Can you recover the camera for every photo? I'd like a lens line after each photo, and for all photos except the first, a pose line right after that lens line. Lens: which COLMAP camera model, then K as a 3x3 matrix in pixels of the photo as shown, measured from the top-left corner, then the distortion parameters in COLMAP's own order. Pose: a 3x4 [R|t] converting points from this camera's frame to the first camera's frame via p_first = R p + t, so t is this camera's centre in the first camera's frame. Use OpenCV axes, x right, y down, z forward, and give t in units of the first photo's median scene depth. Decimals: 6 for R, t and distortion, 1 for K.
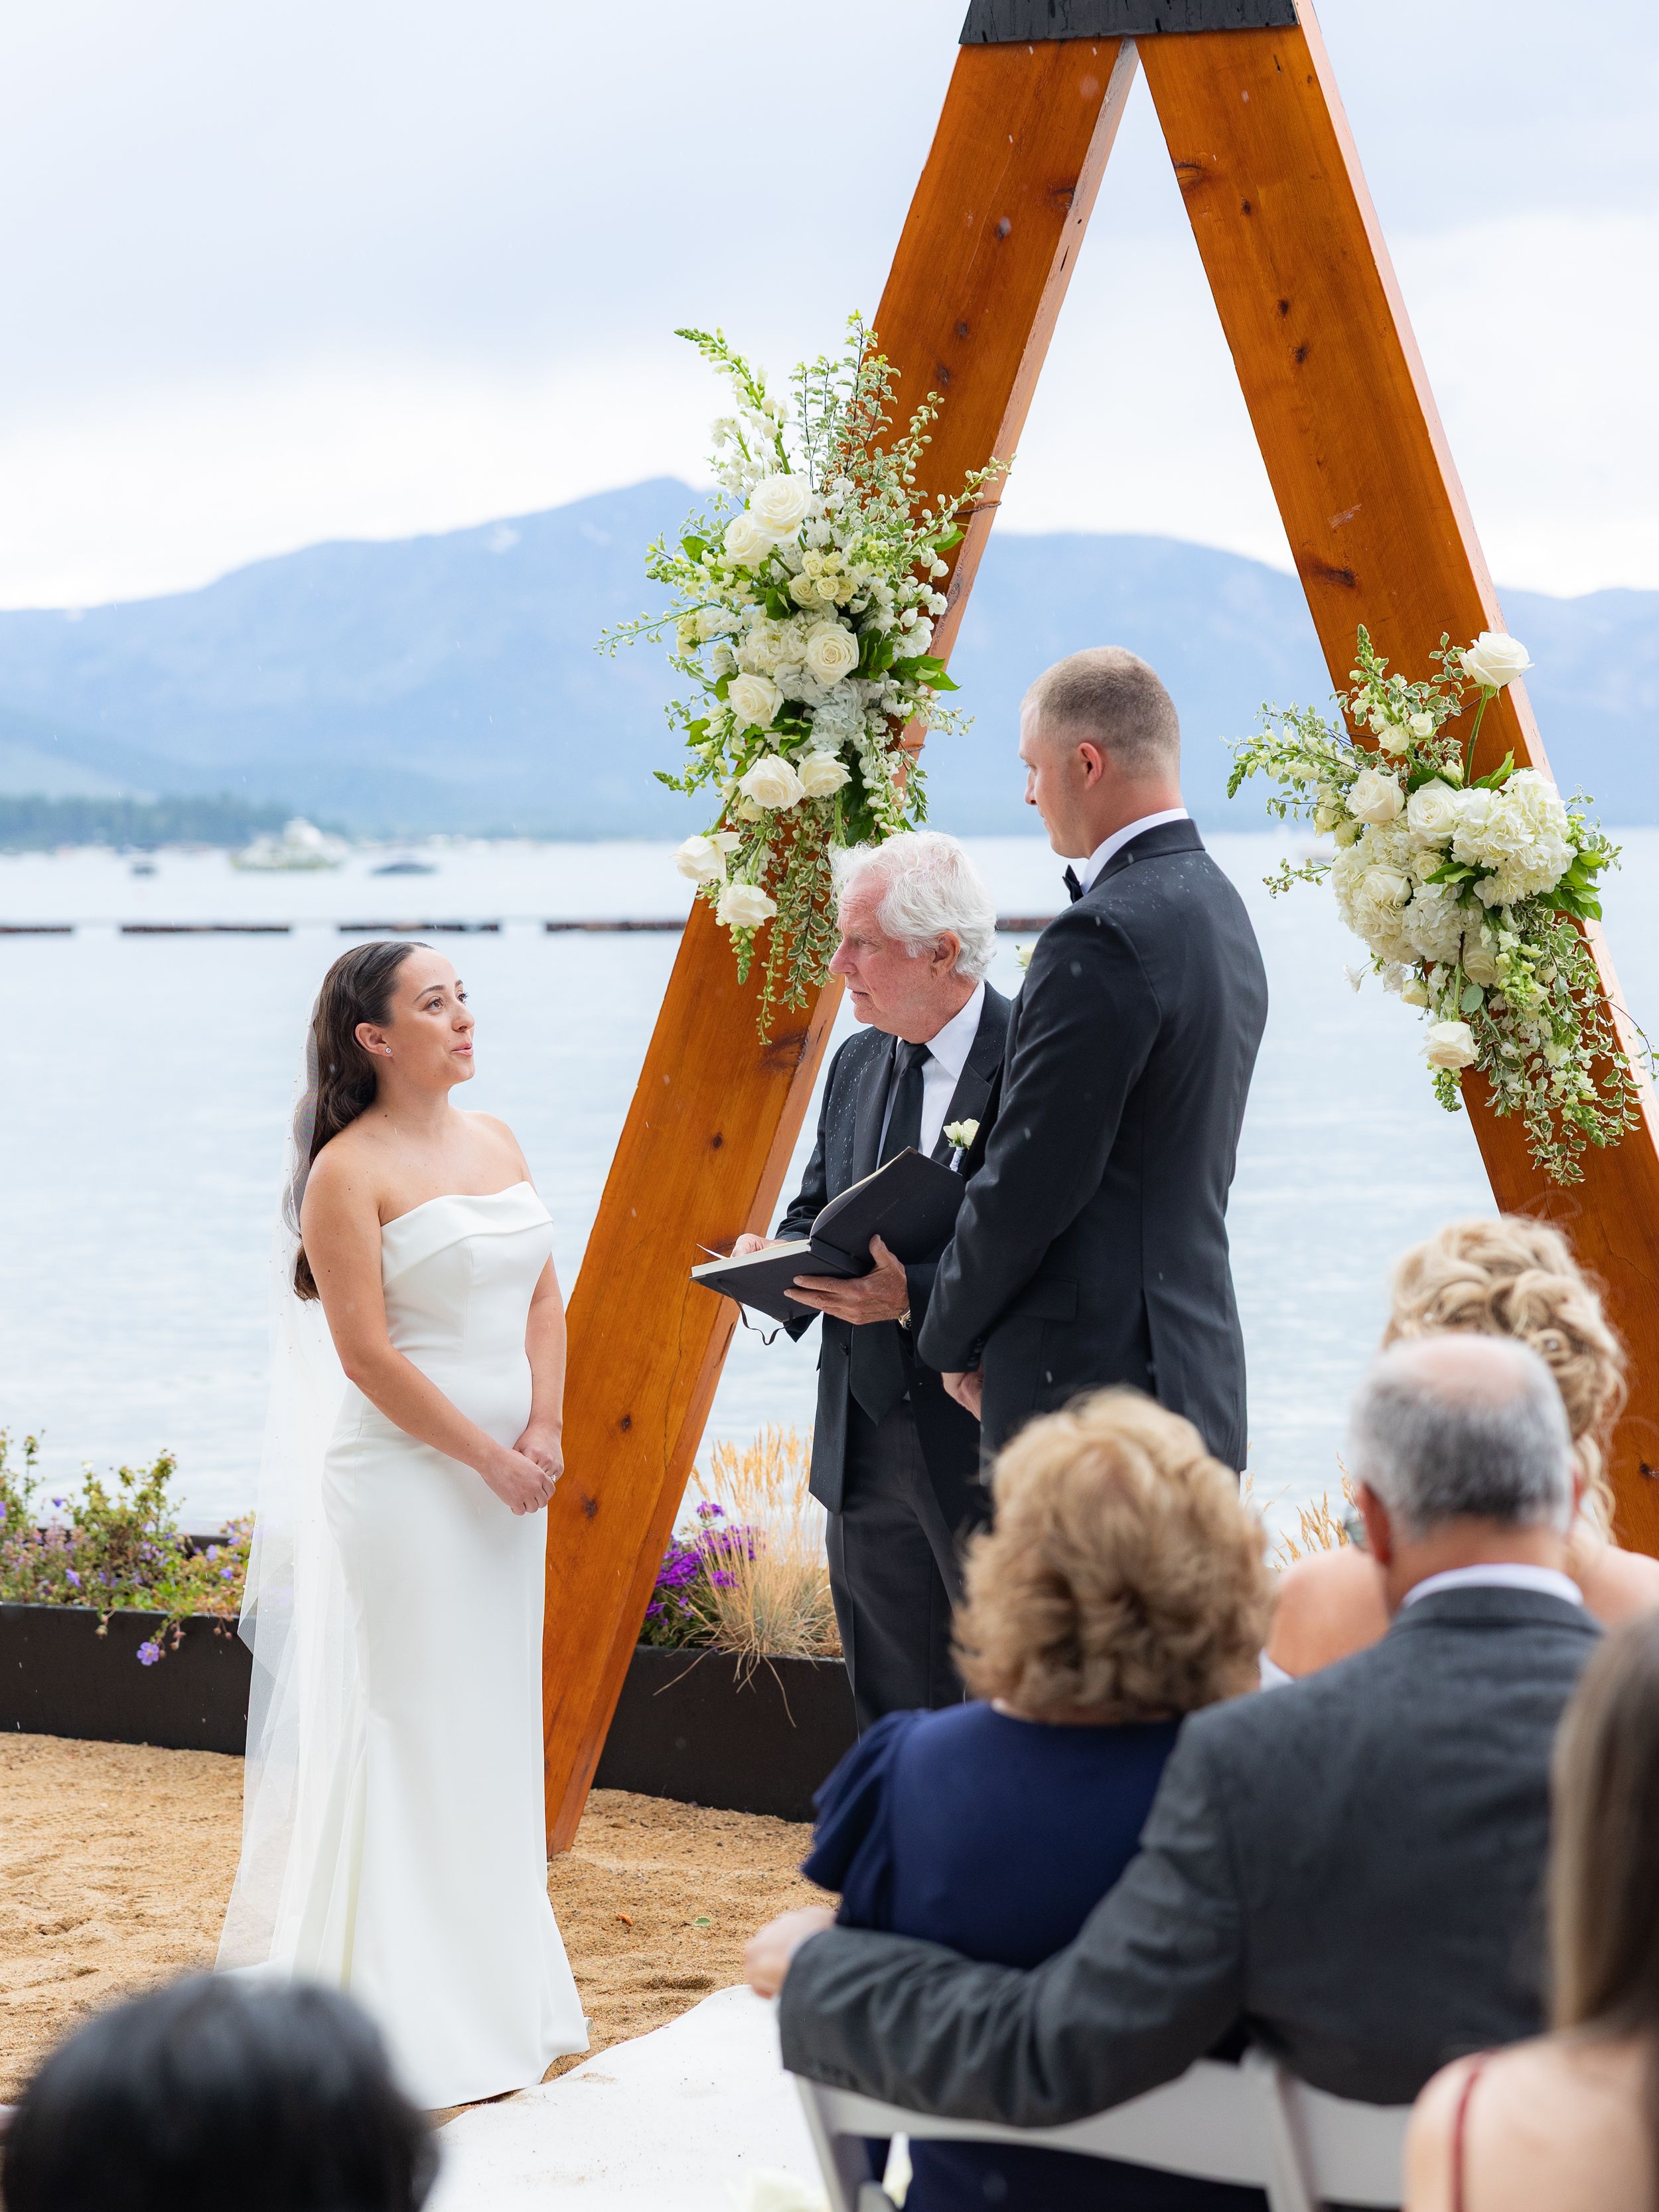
lens RADIAL K [[4771.9, 0, 829.5], [0, 4771.9, 1106.0], [0, 0, 1]] dist [-0.024344, -0.066561]
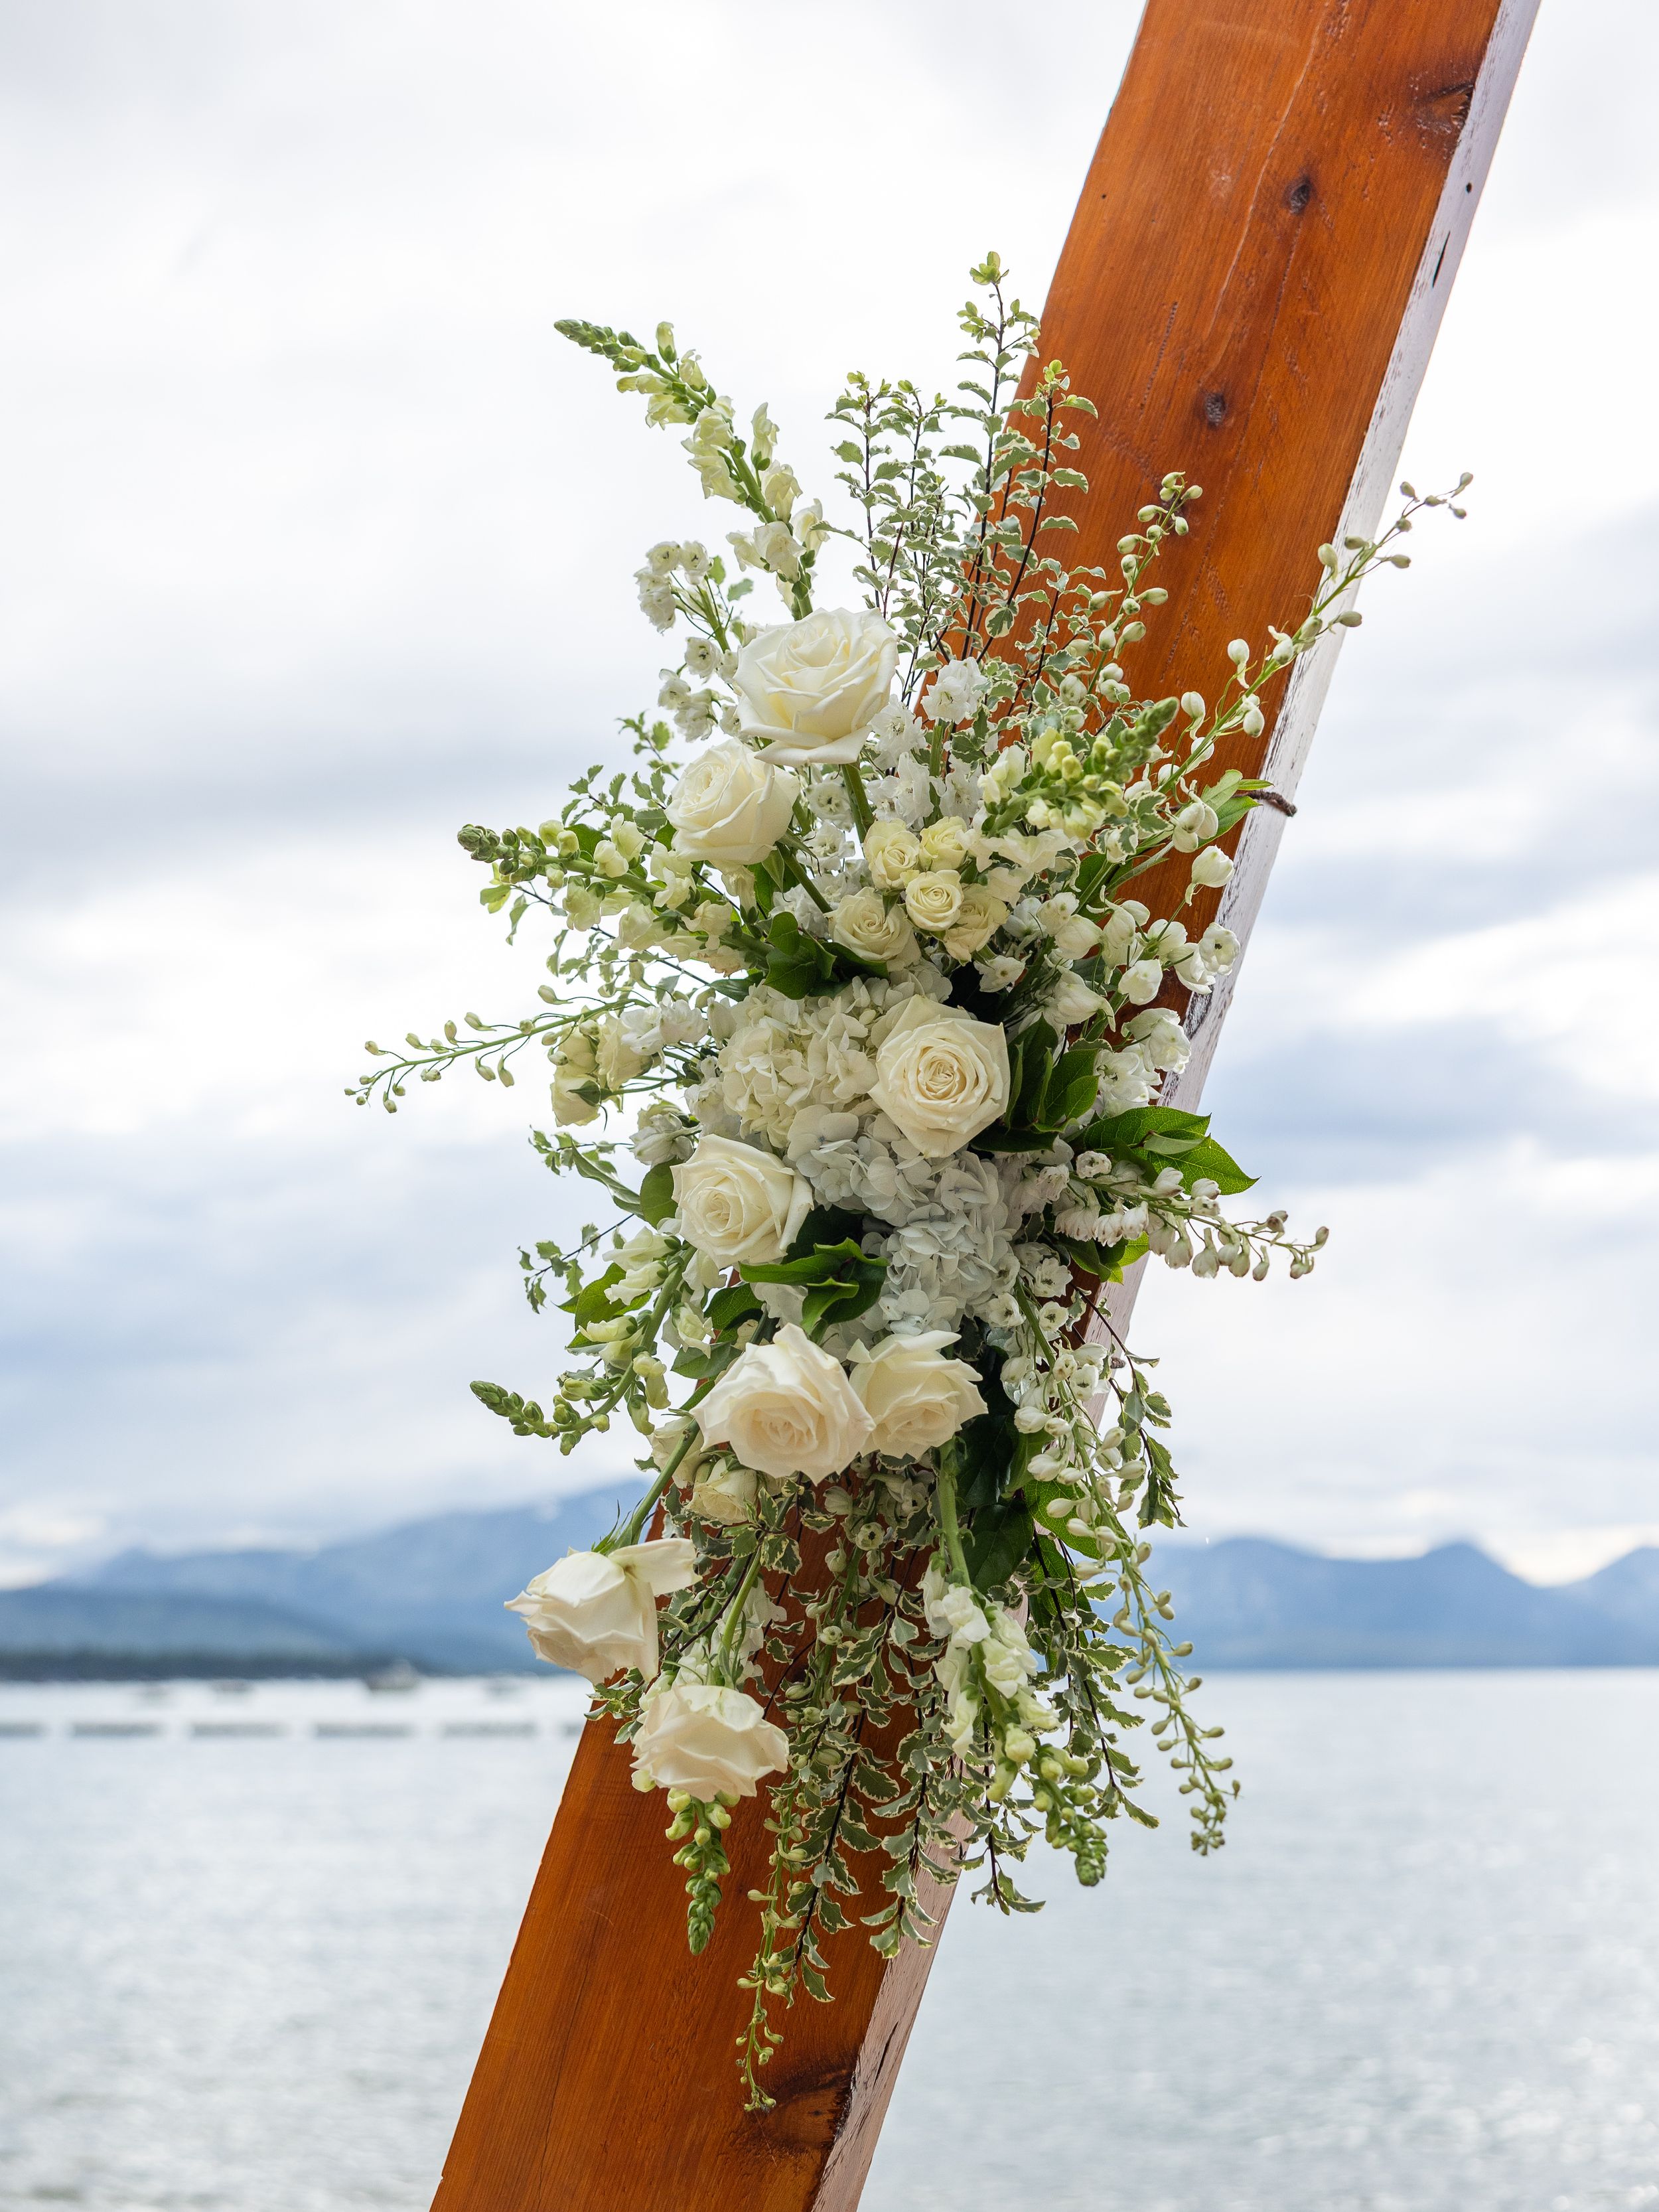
lens RADIAL K [[2697.9, 0, 829.5], [0, 2697.9, 1106.0], [0, 0, 1]] dist [-0.006196, -0.028200]
pose [[0.999473, 0.009827, 0.030946, -0.015145], [-0.001374, 0.965049, -0.262066, -0.034692], [-0.032440, 0.261885, 0.964554, 0.781651]]
